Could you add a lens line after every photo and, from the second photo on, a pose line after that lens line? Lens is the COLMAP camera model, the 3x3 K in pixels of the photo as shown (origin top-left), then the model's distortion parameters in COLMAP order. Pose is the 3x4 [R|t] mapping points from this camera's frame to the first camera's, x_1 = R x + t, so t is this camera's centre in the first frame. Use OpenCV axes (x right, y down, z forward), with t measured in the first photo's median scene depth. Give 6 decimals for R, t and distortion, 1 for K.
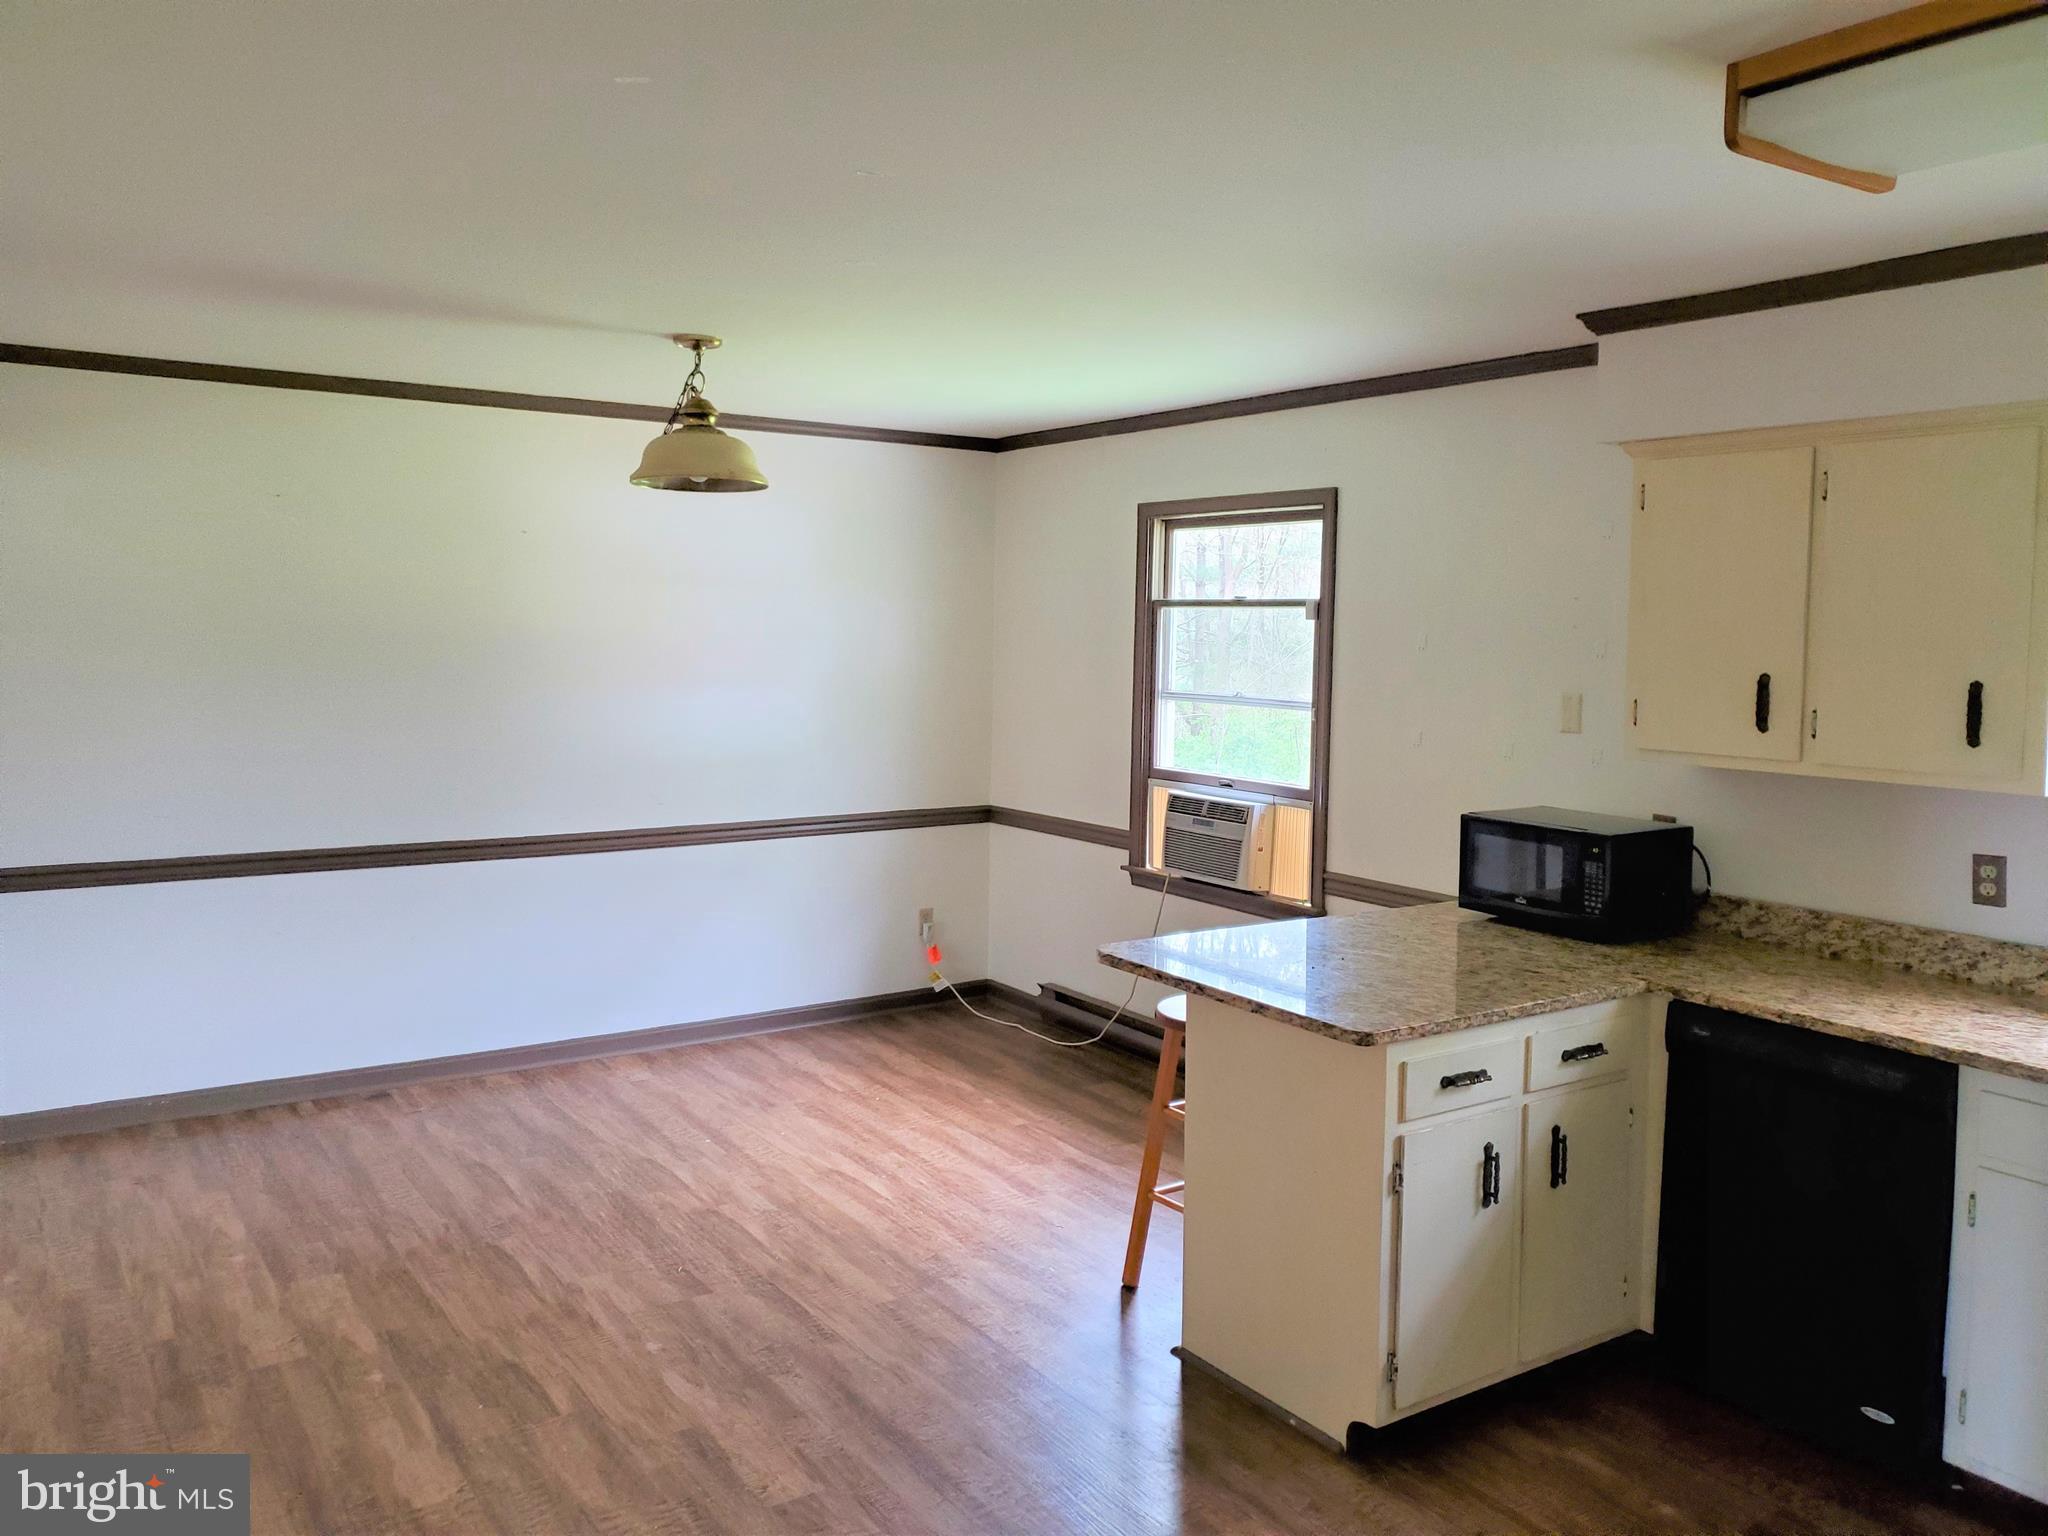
lens RADIAL K [[1585.0, 0, 1027.9], [0, 1585.0, 737.8], [0, 0, 1]] dist [0.030952, 0.001603]
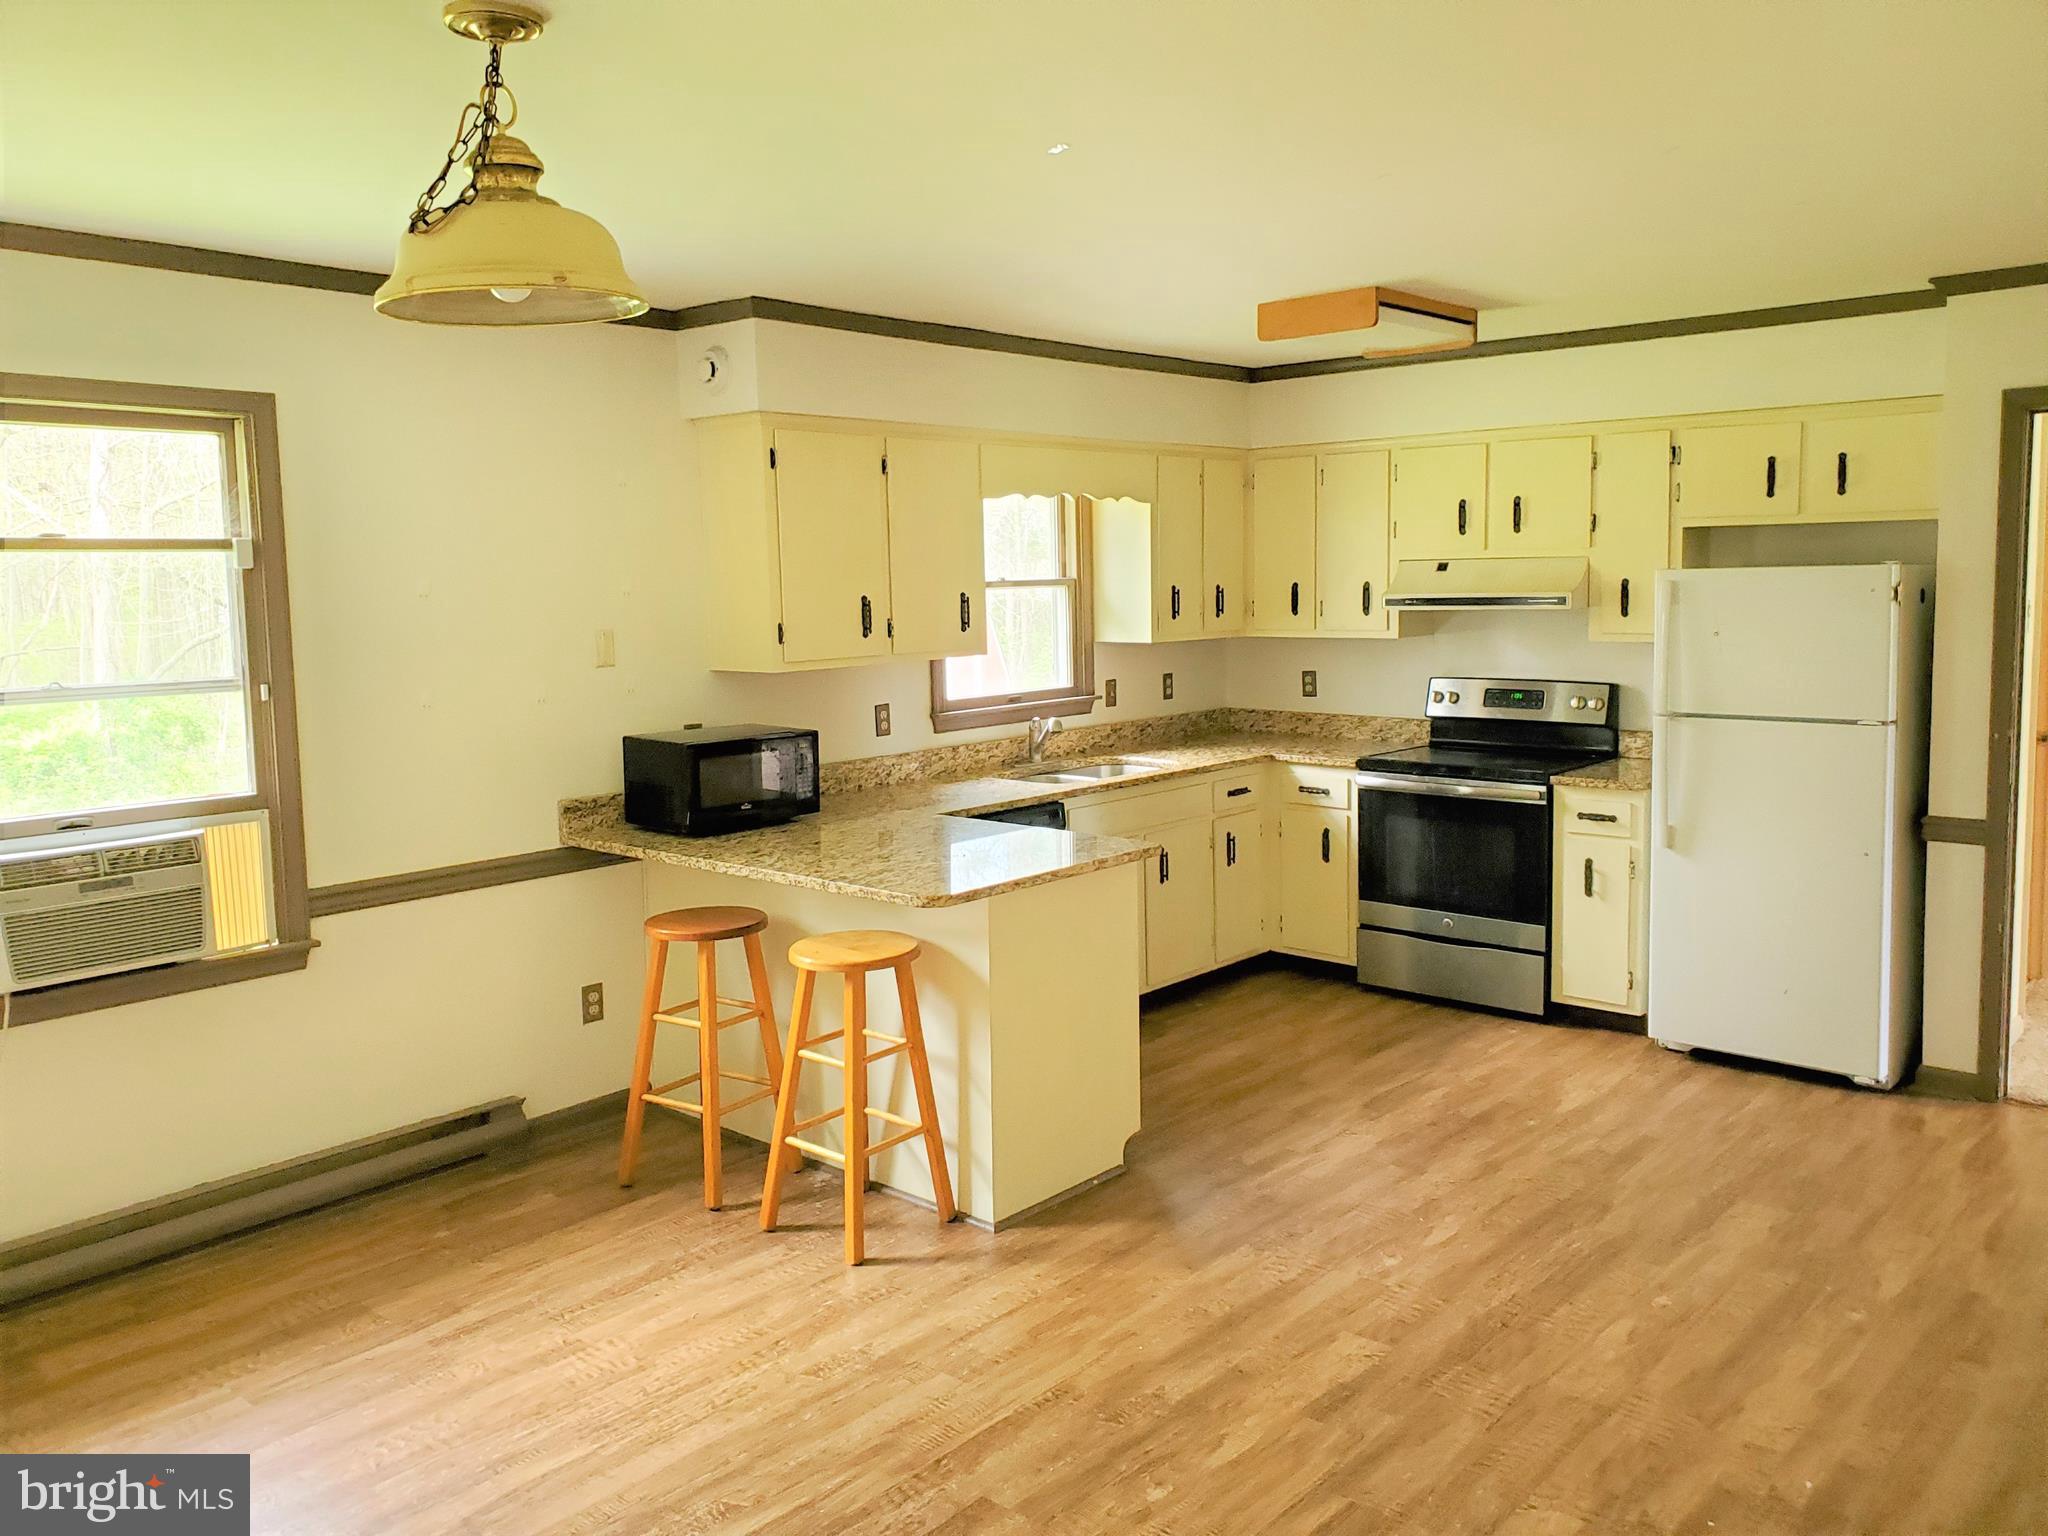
lens RADIAL K [[1584.9, 0, 1024.7], [0, 1584.9, 707.3], [0, 0, 1]] dist [0.048629, 0.002489]
pose [[-0.241639, -0.090533, 0.966134, -0.798331], [0.081682, 0.990207, 0.113218, -0.079645], [-0.966922, 0.106274, -0.231878, 1.017746]]
